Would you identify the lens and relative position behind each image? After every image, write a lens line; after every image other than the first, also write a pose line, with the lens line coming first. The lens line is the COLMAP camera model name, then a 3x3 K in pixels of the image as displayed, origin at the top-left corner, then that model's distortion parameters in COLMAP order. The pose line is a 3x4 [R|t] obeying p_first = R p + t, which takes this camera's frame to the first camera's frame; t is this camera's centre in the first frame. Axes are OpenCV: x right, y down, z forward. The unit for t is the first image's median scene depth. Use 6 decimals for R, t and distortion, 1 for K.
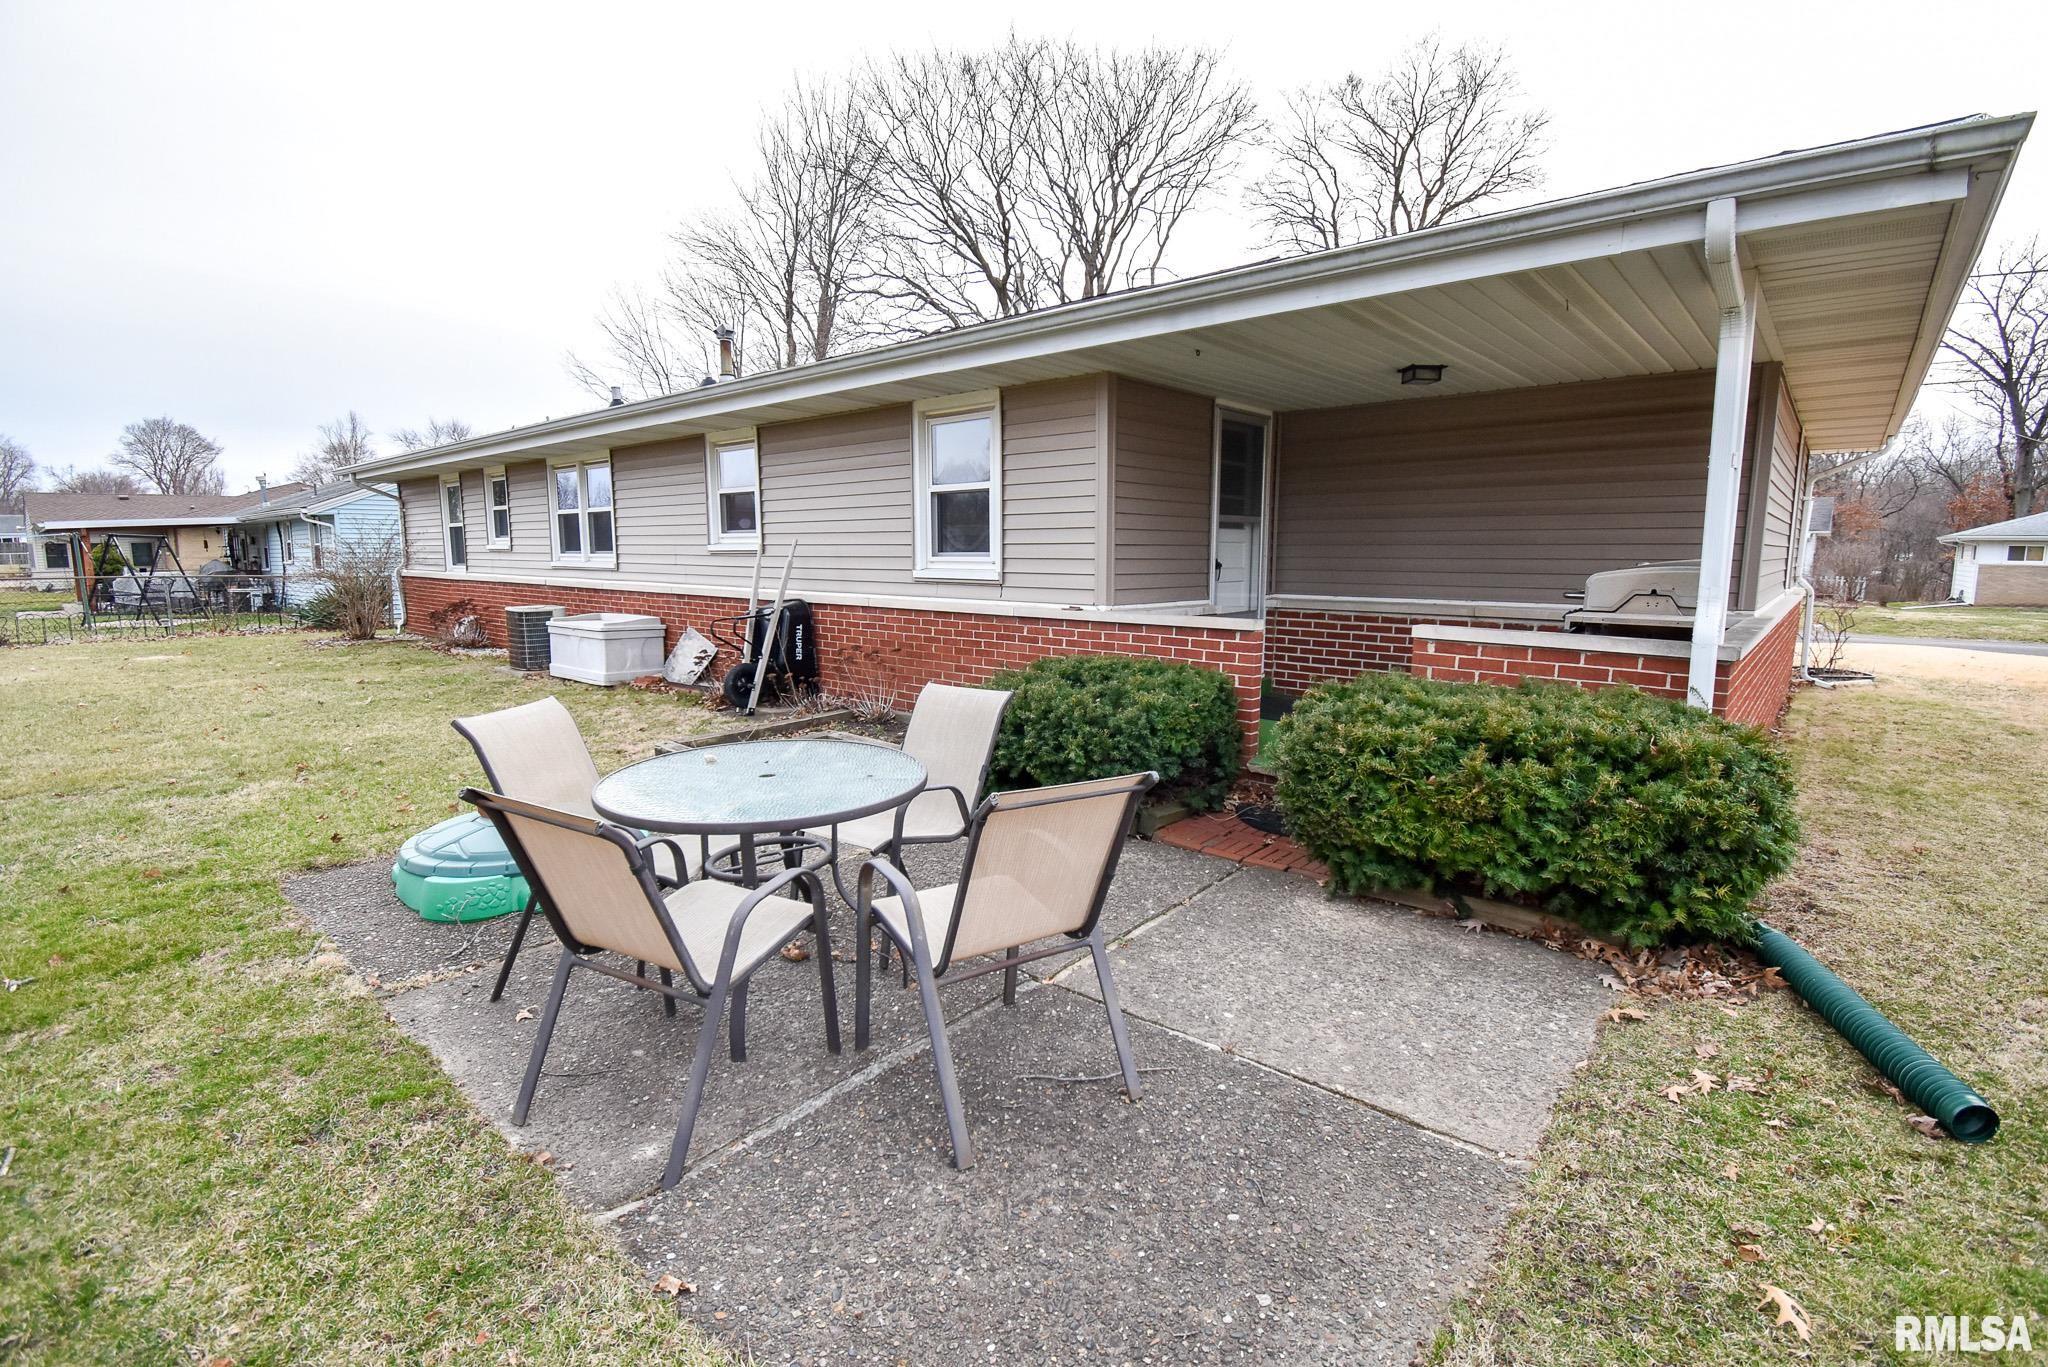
lens RADIAL K [[909.3, 0, 1024.0], [0, 909.3, 683.5], [0, 0, 1]] dist [0.021558, -0.025372]
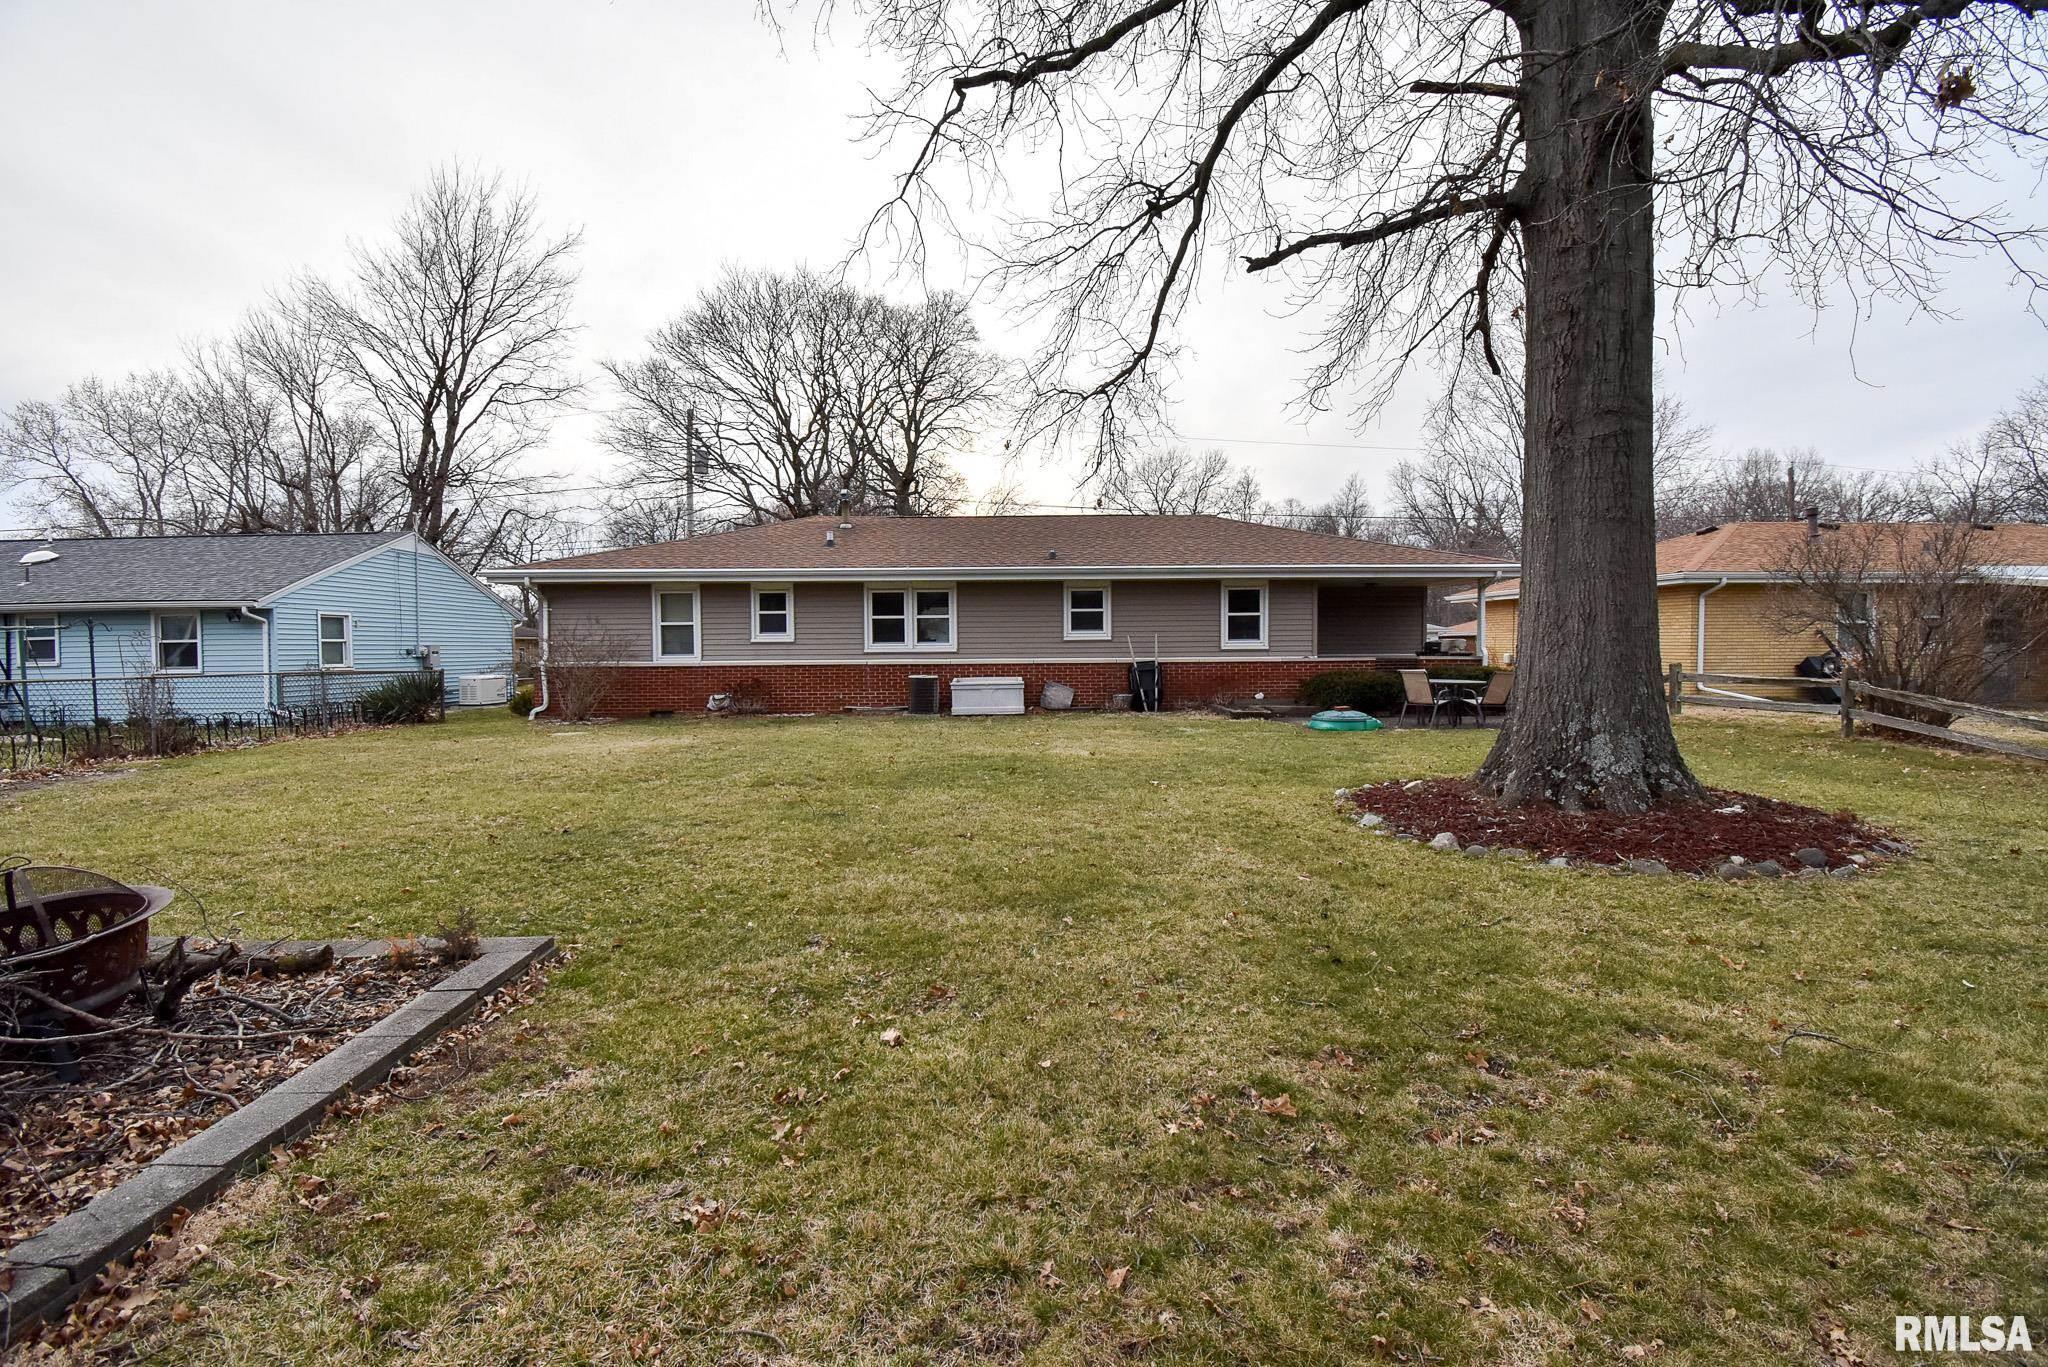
lens RADIAL K [[909.3, 0, 1024.0], [0, 909.3, 683.5], [0, 0, 1]] dist [0.021558, -0.025372]
pose [[0.733693, -0.033403, 0.678660, -3.100788], [0.107309, 0.991953, -0.067188, 0.117971], [-0.670955, 0.122122, 0.731373, -0.612795]]
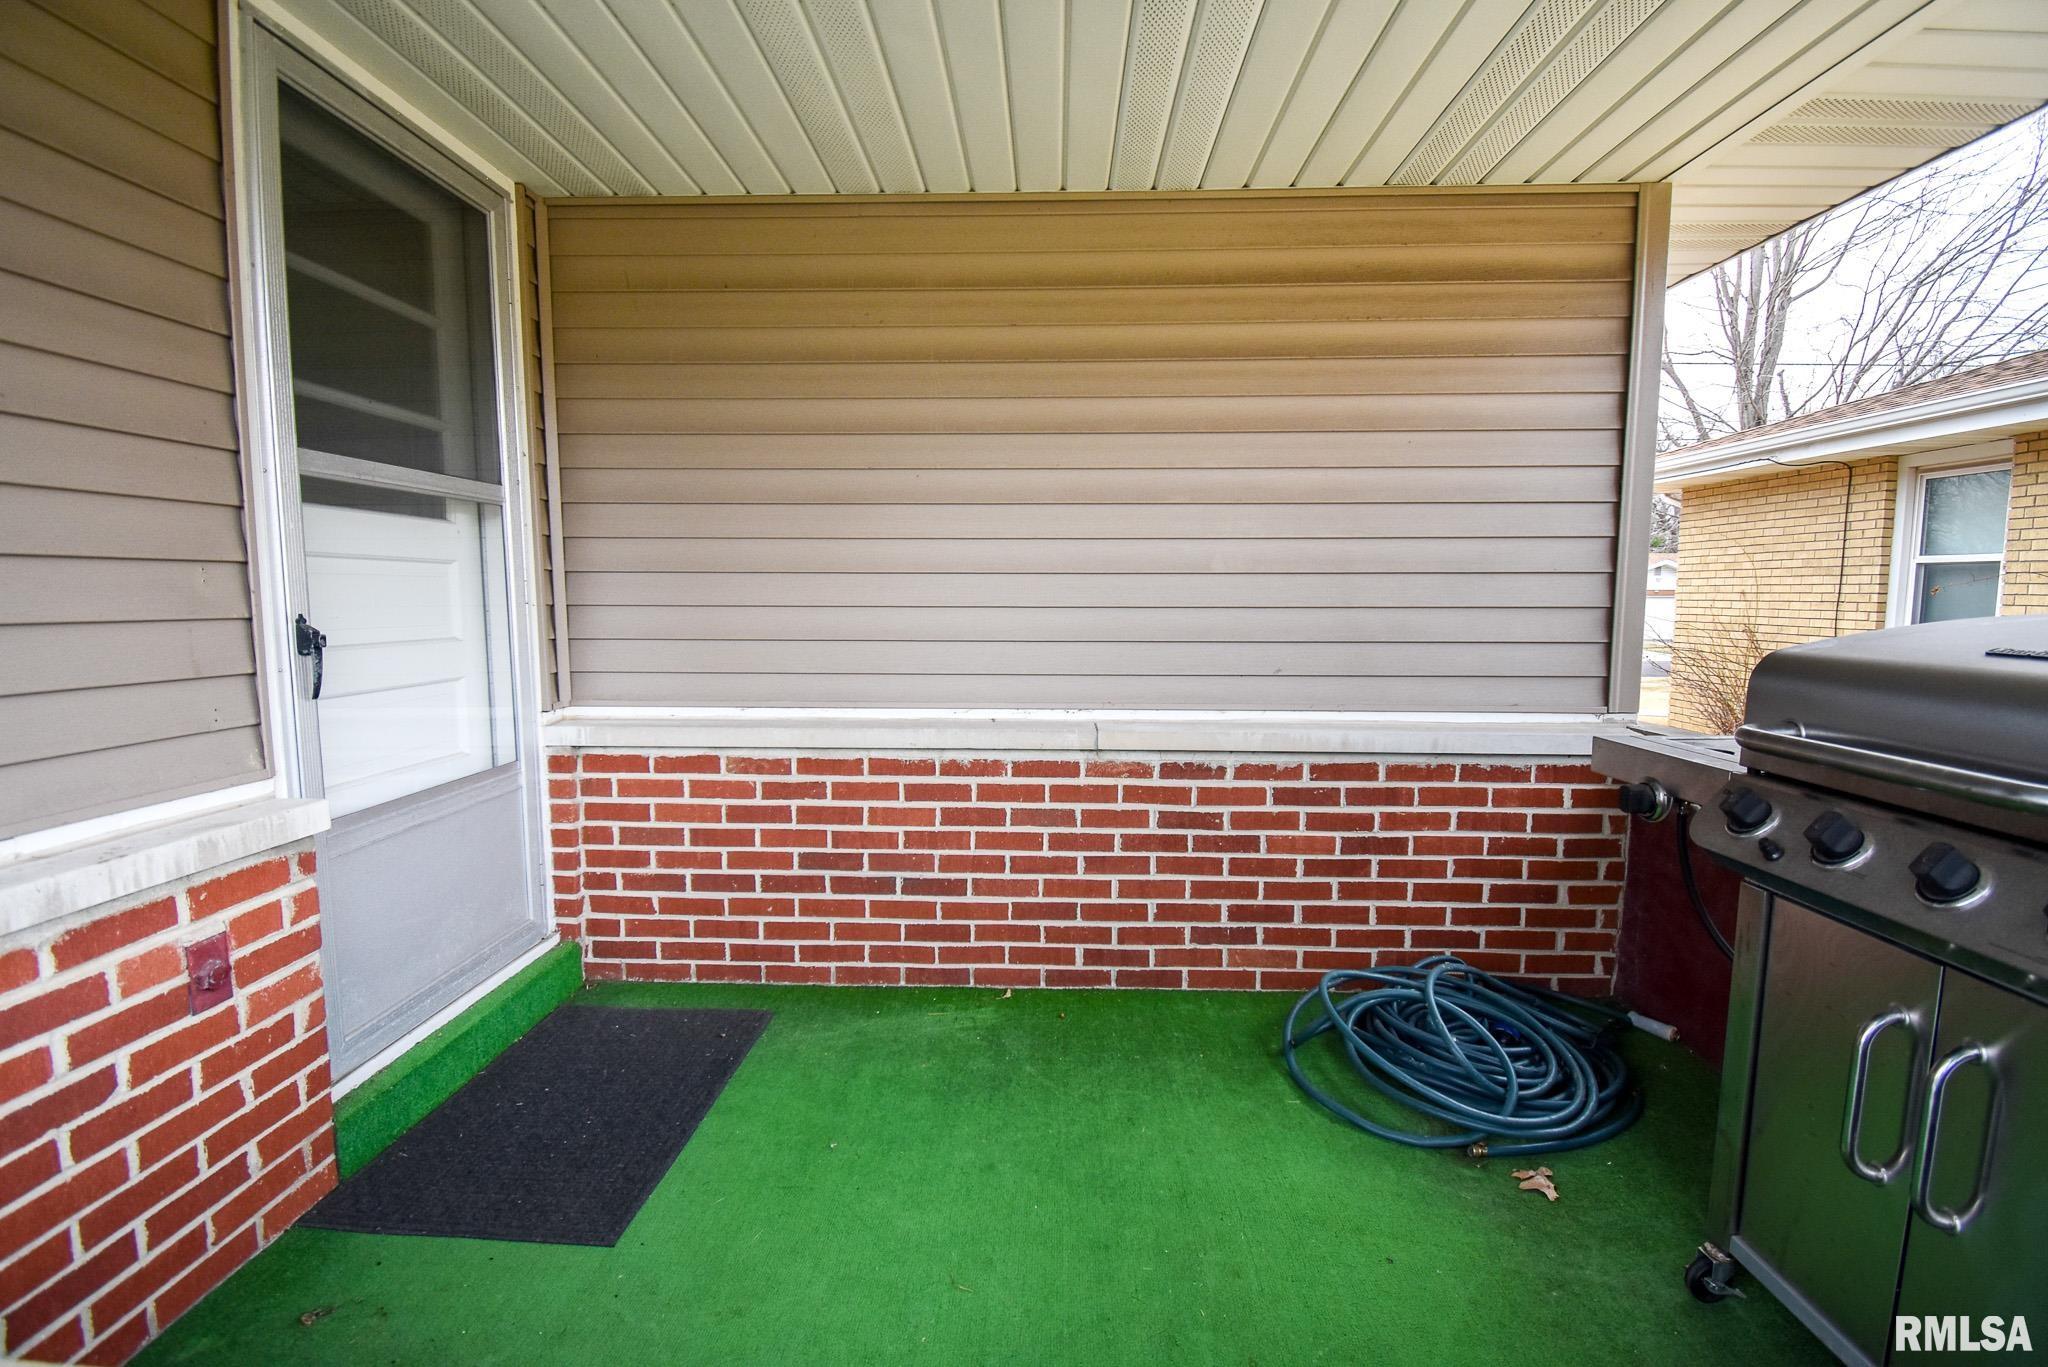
lens RADIAL K [[909.3, 0, 1024.0], [0, 909.3, 683.5], [0, 0, 1]] dist [0.021558, -0.025372]
pose [[0.769093, -0.059713, 0.636341, 0.187979], [0.087155, 0.996124, -0.011862, -0.089202], [-0.633167, 0.064583, 0.771316, 0.621131]]
